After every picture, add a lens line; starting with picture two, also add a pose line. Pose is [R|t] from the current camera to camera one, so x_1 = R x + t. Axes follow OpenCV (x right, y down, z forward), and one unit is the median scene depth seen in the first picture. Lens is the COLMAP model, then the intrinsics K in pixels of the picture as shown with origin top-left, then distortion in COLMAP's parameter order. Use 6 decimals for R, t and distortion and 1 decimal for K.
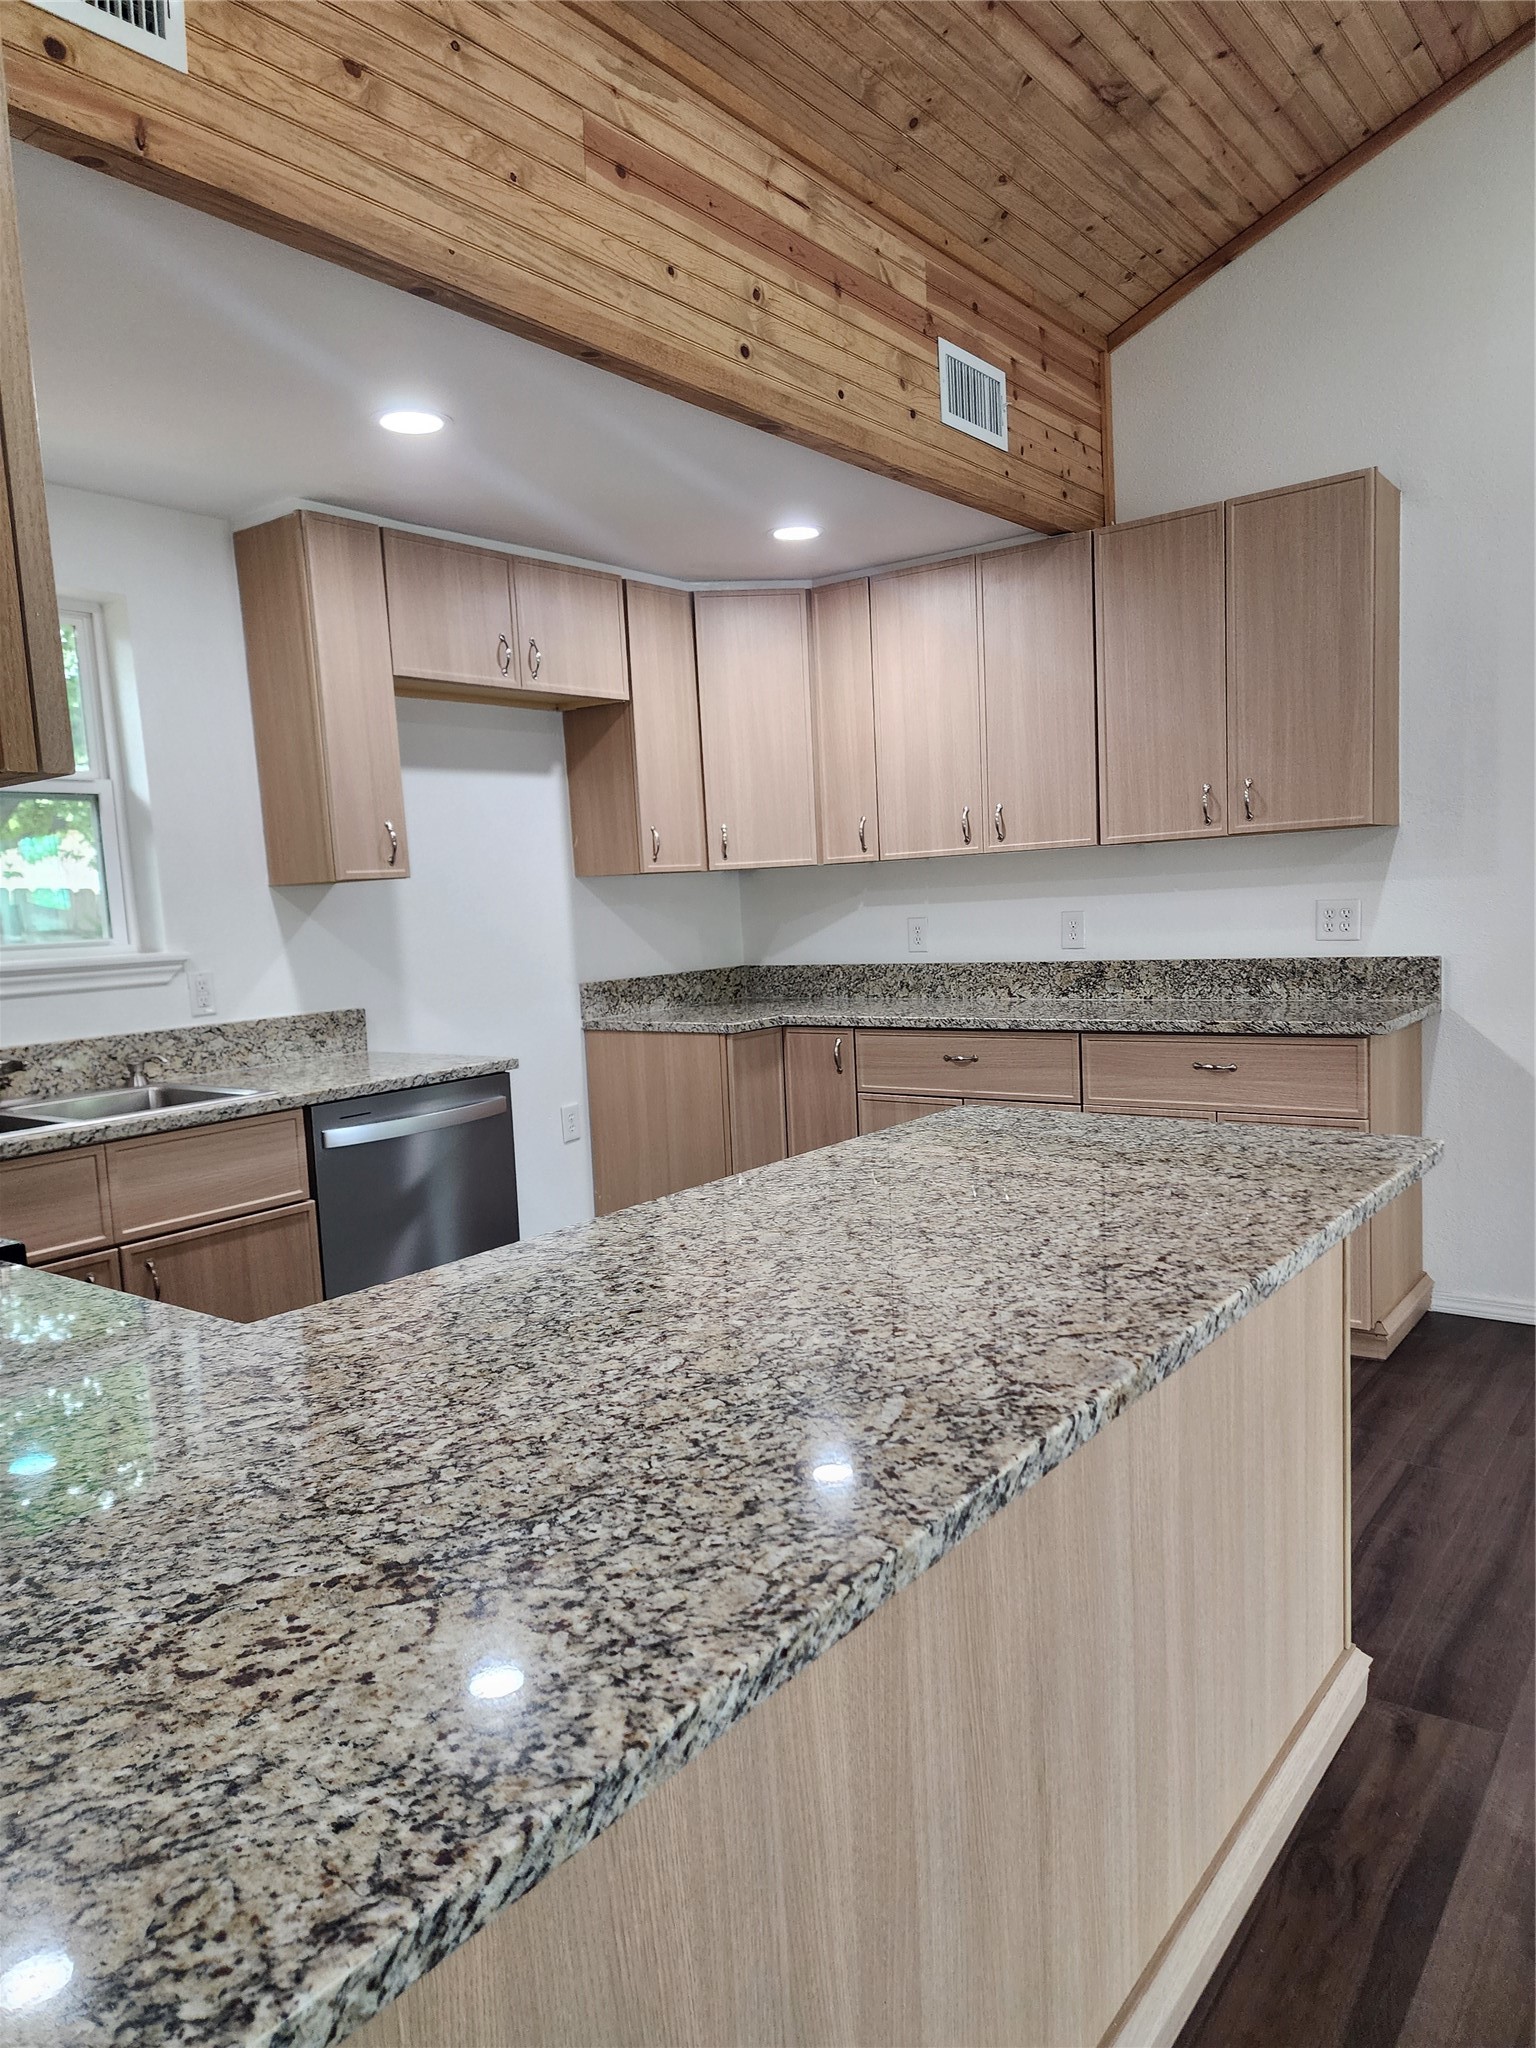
lens RADIAL K [[1372.3, 0, 774.8], [0, 1372.3, 1030.0], [0, 0, 1]] dist [0.037619, -0.010760]
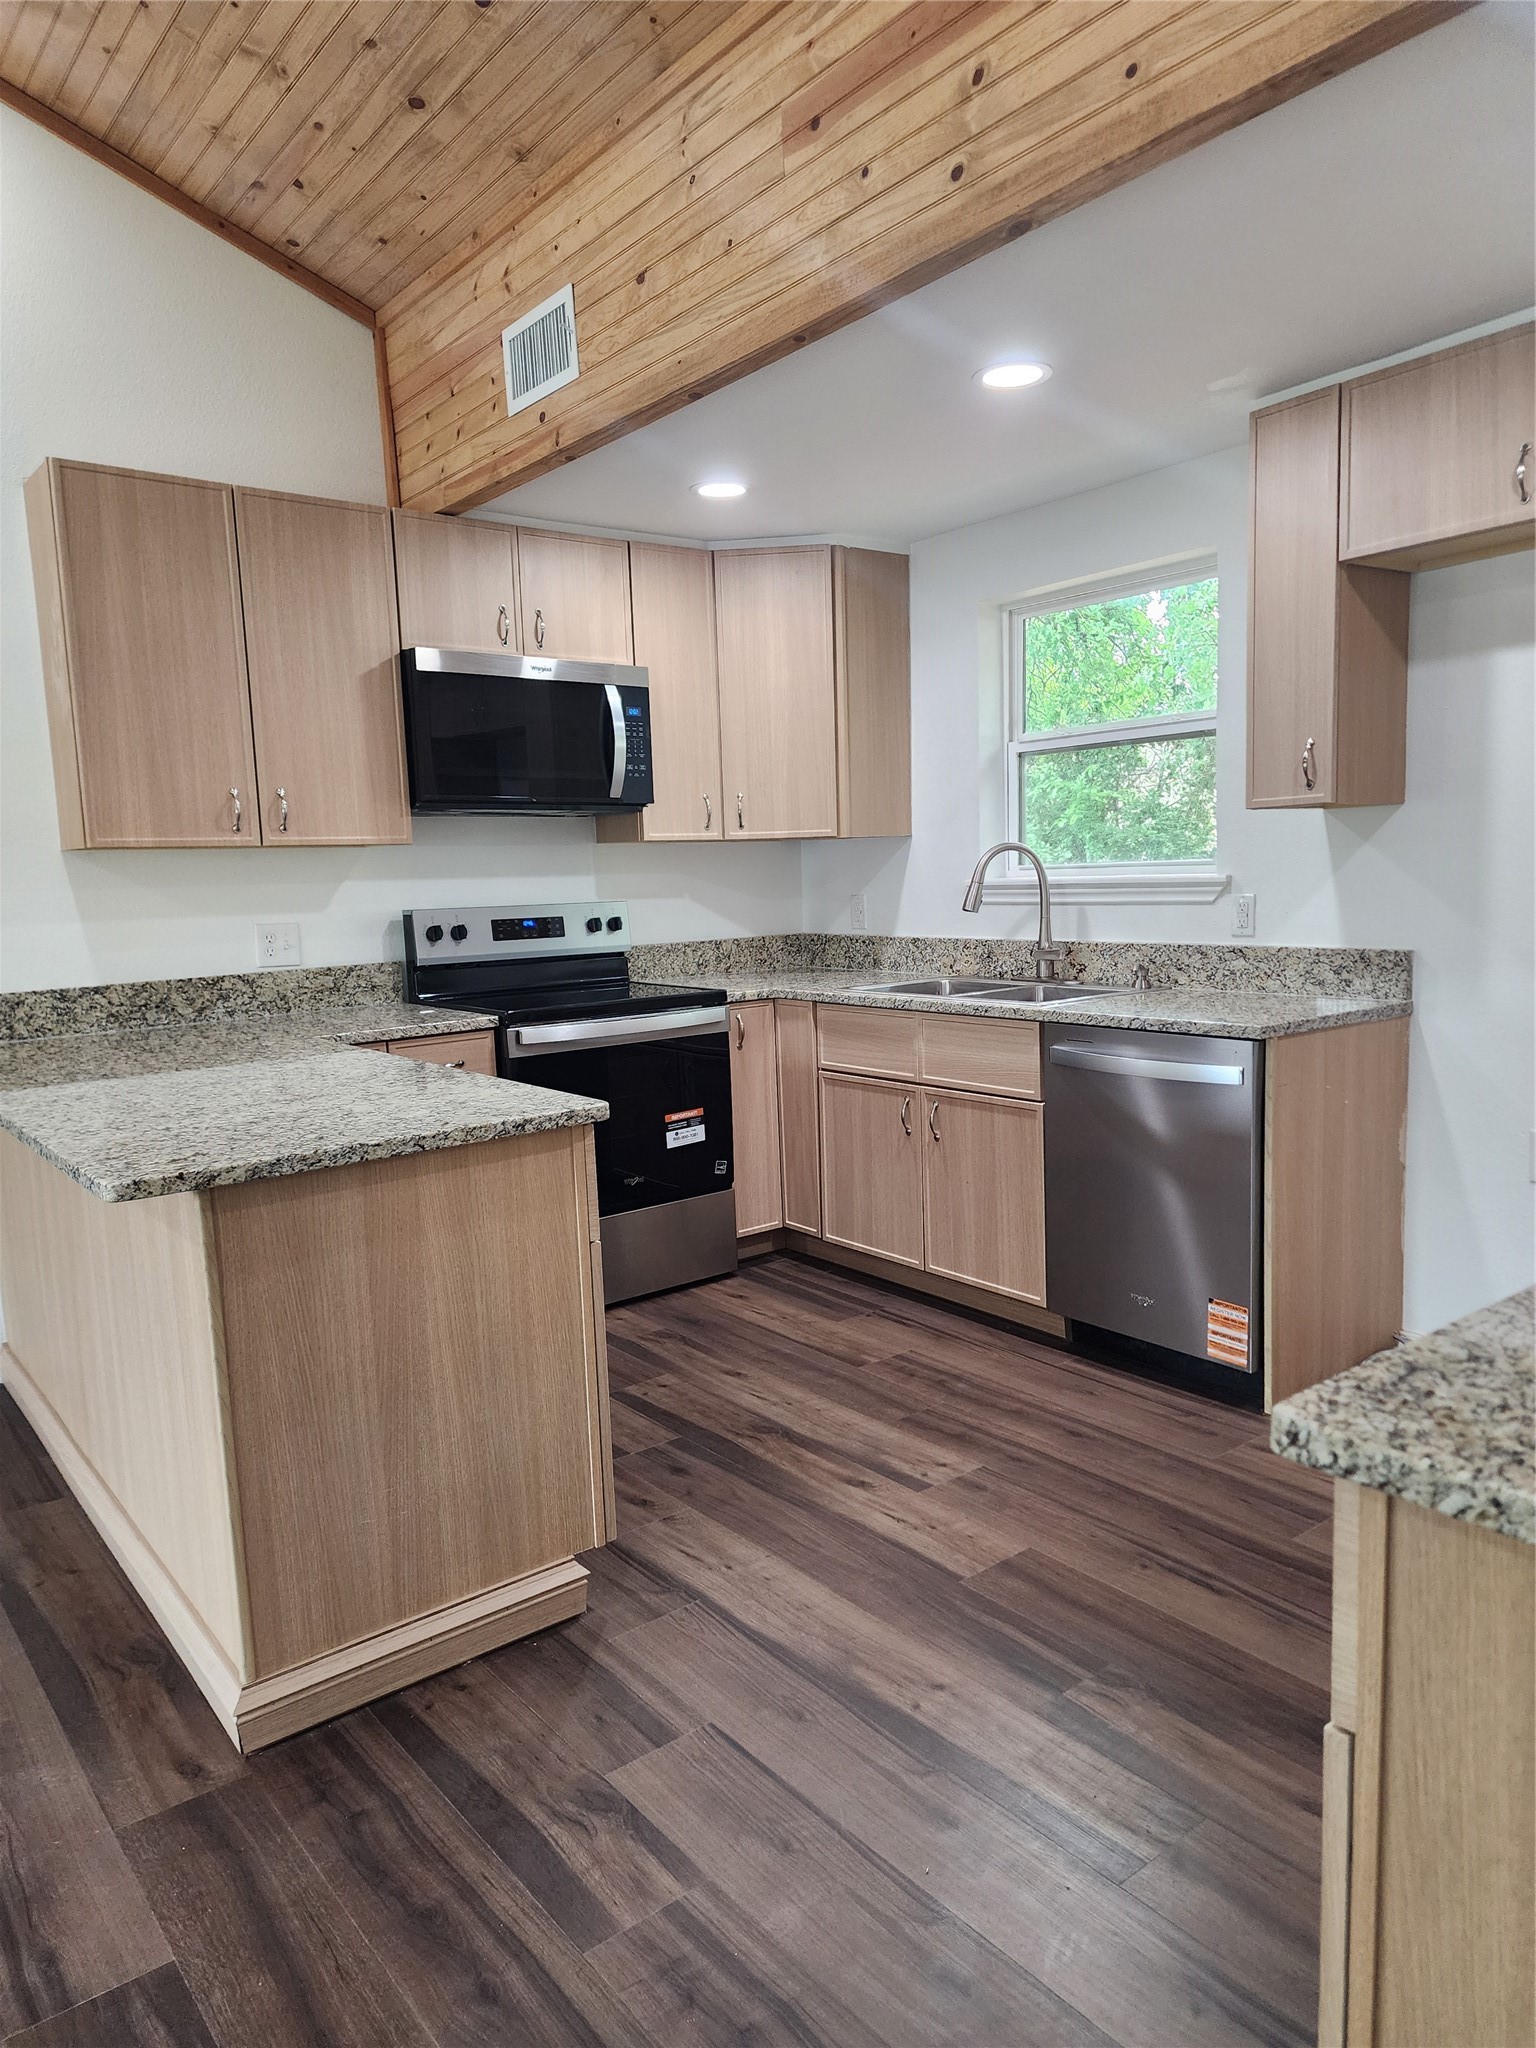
lens RADIAL K [[1372.3, 0, 765.0], [0, 1372.3, 1033.0], [0, 0, 1]] dist [0.037619, -0.010760]
pose [[-0.247888, 0.174750, -0.952898, 0.652710], [-0.051061, 0.979873, 0.192980, -0.115920], [0.967442, 0.096493, -0.233976, 0.857229]]
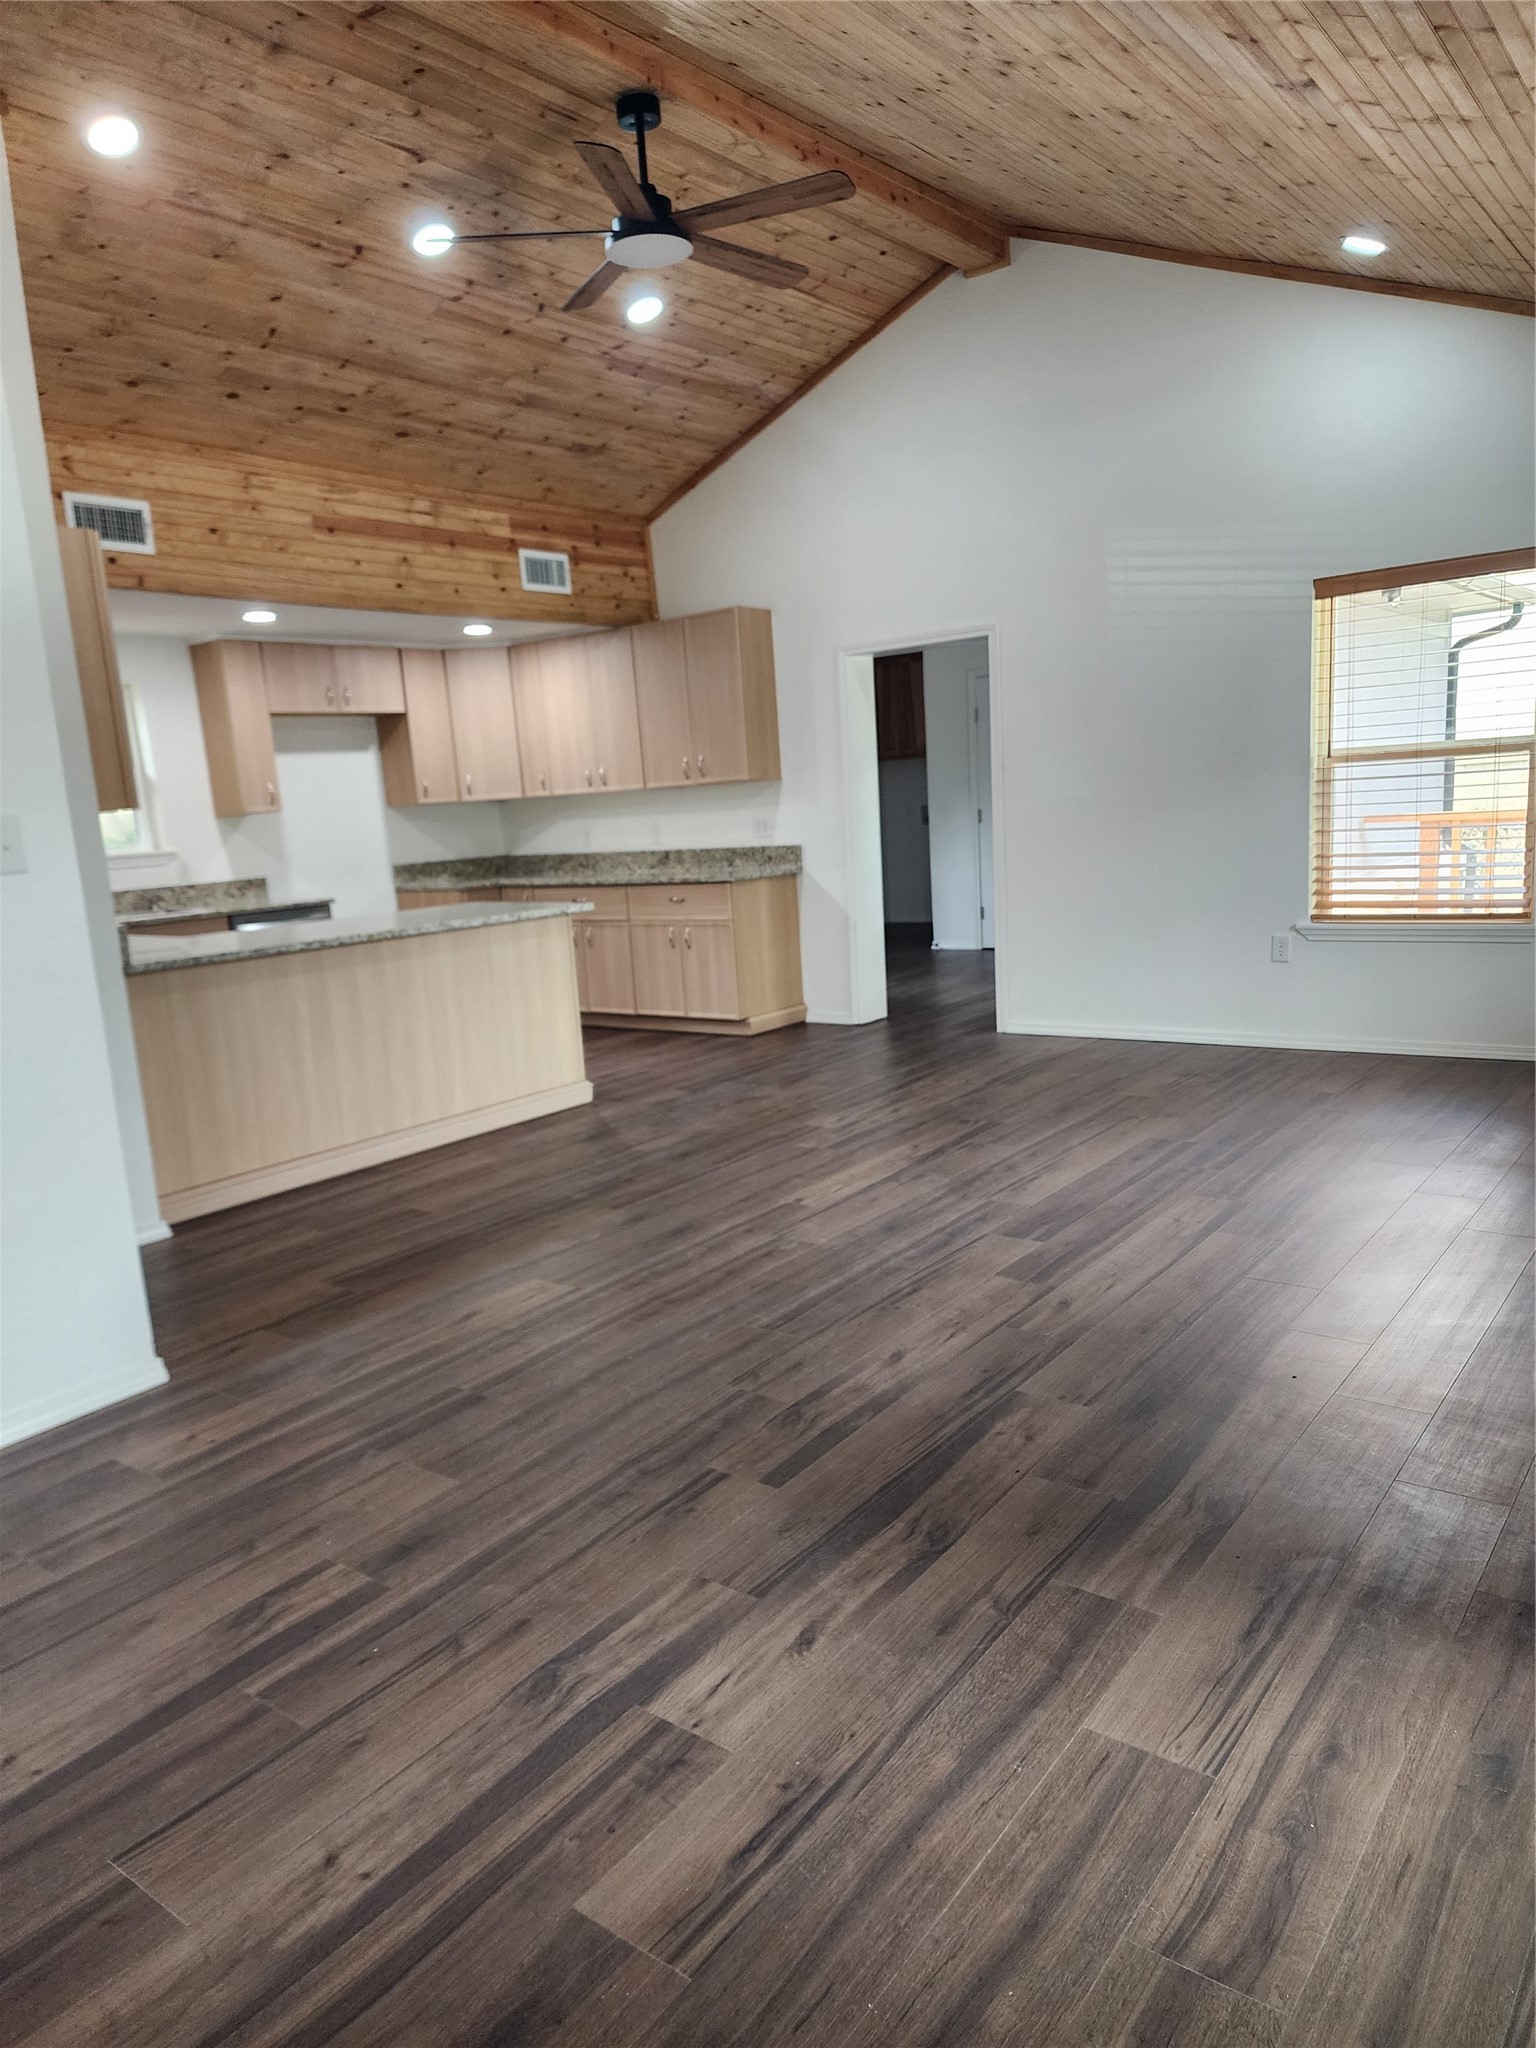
lens RADIAL K [[1372.3, 0, 767.4], [0, 1372.3, 1038.5], [0, 0, 1]] dist [0.037619, -0.010760]
pose [[0.999792, -0.010517, -0.017476, 0.479830], [0.011853, 0.996869, 0.078182, 0.072773], [0.016599, -0.078373, 0.996786, -1.041669]]
